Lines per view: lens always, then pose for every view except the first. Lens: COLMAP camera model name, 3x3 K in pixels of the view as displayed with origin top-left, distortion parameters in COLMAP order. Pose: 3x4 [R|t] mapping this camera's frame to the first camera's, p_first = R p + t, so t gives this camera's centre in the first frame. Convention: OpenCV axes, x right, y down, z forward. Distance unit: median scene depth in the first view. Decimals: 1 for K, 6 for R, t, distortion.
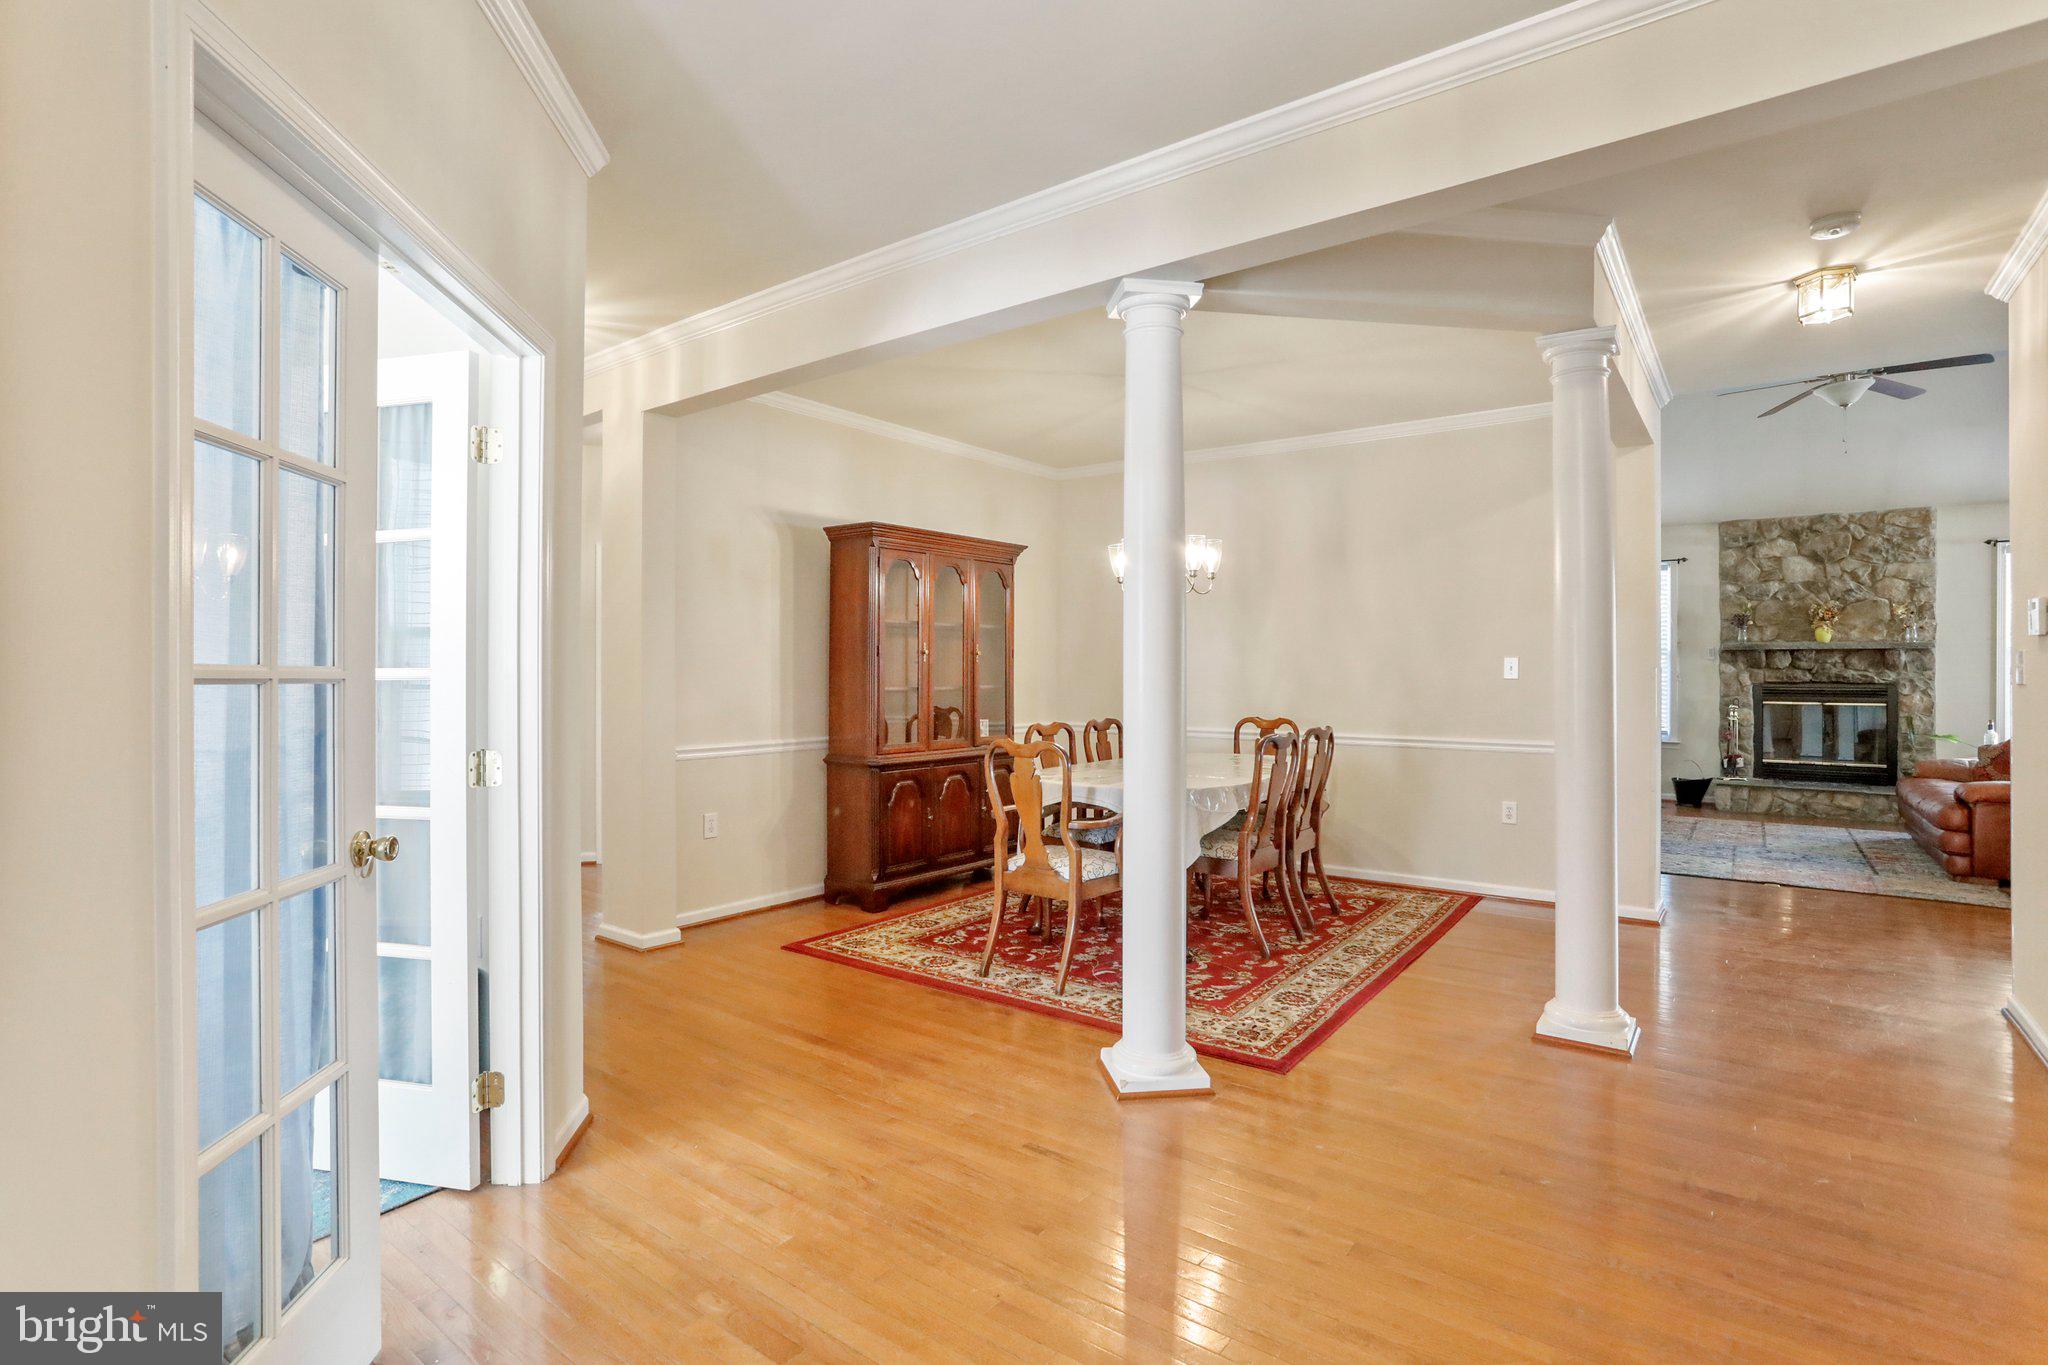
lens RADIAL K [[1005.3, 0, 1012.6], [0, 1005.3, 668.5], [0, 0, 1]] dist [-0.063393, 0.038449]
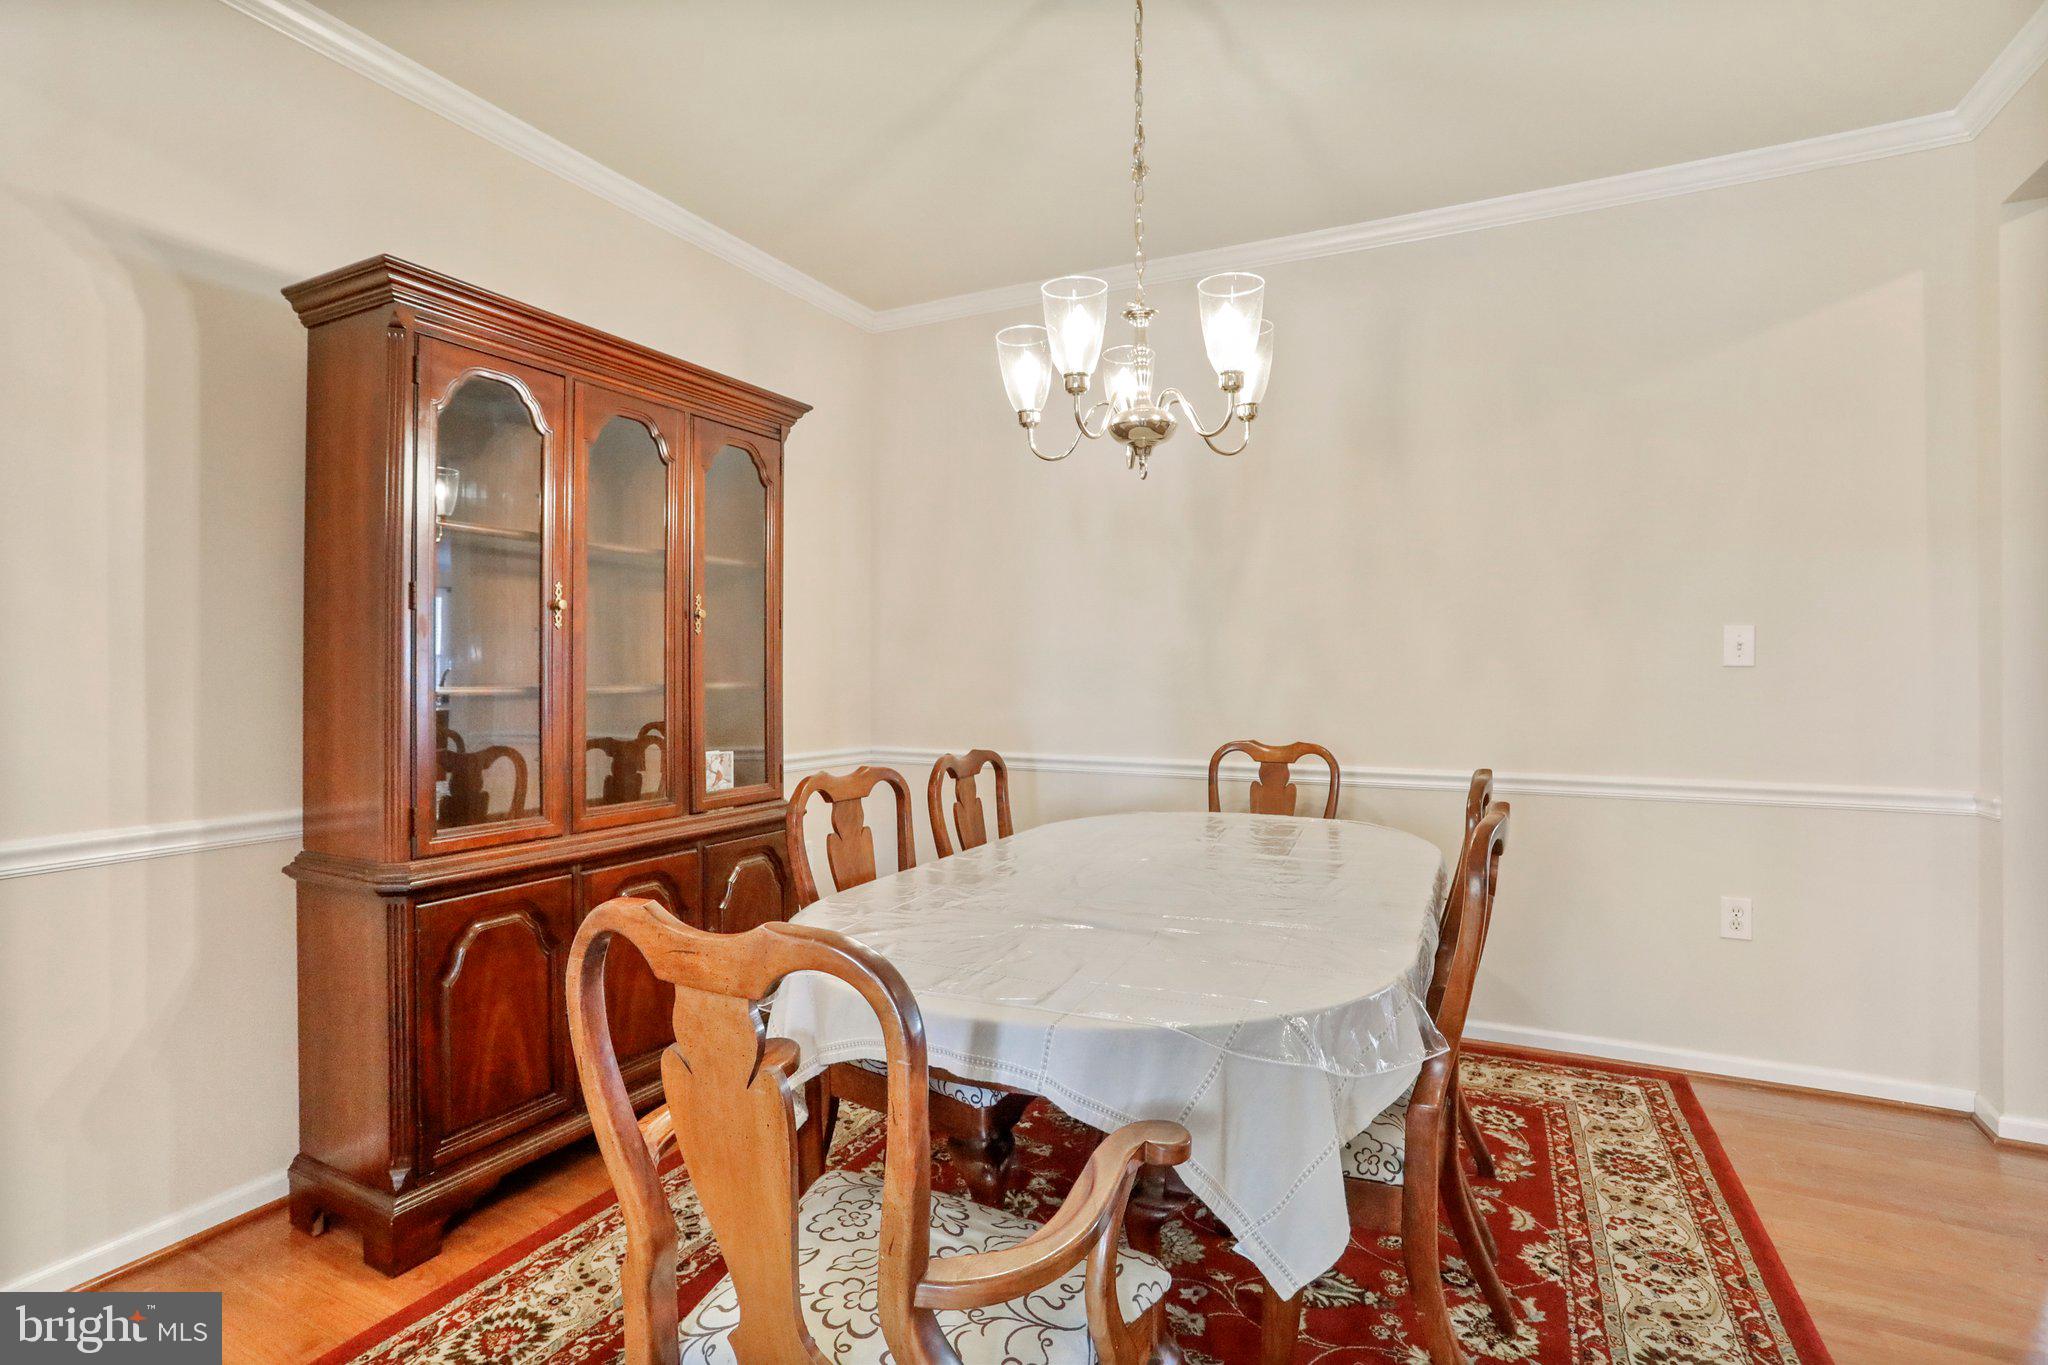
lens RADIAL K [[1005.3, 0, 1012.6], [0, 1005.3, 668.5], [0, 0, 1]] dist [-0.063393, 0.038449]
pose [[0.983434, -0.002170, 0.181256, 0.026626], [0.002549, 0.999995, -0.001854, 0.011985], [-0.181251, 0.002286, 0.983434, 0.556037]]
